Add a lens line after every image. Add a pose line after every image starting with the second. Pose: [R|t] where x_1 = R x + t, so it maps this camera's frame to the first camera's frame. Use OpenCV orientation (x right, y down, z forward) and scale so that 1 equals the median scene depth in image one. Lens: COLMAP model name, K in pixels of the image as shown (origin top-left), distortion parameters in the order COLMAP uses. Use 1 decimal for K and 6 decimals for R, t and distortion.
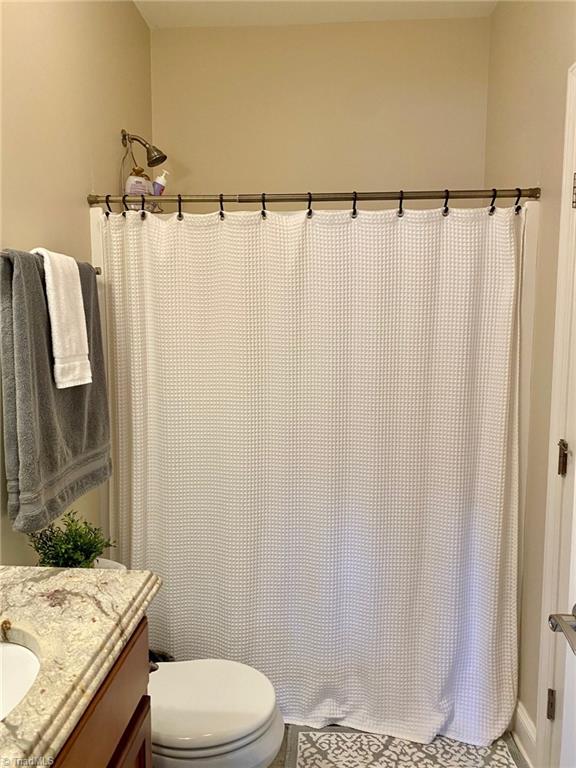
lens RADIAL K [[590.1, 0, 288.1], [0, 590.1, 394.0], [0, 0, 1]] dist [0.000530, -0.001489]
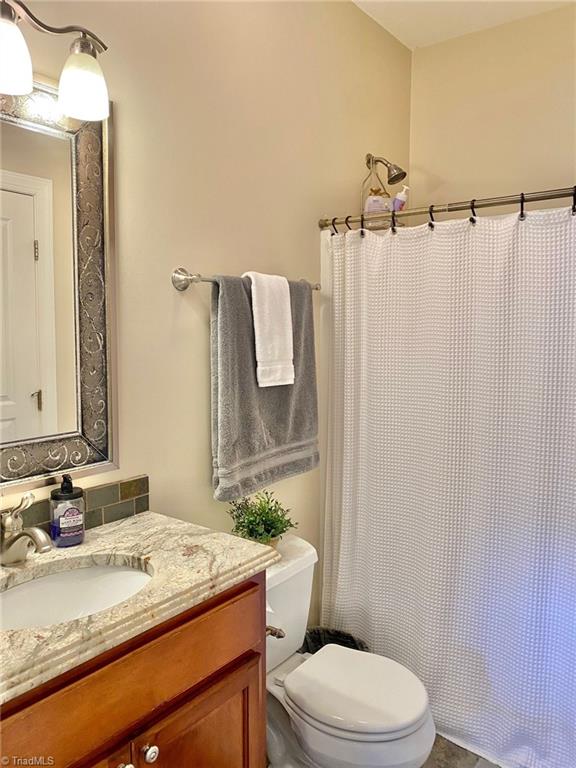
lens RADIAL K [[596.2, 0, 288.0], [0, 596.2, 384.0], [0, 0, 1]] dist [0.007183, -0.005488]
pose [[0.826958, 0.052101, -0.559844, 0.321143], [-0.063038, 0.998011, -0.000238, -0.017910], [0.558718, 0.035488, 0.828598, 0.021112]]
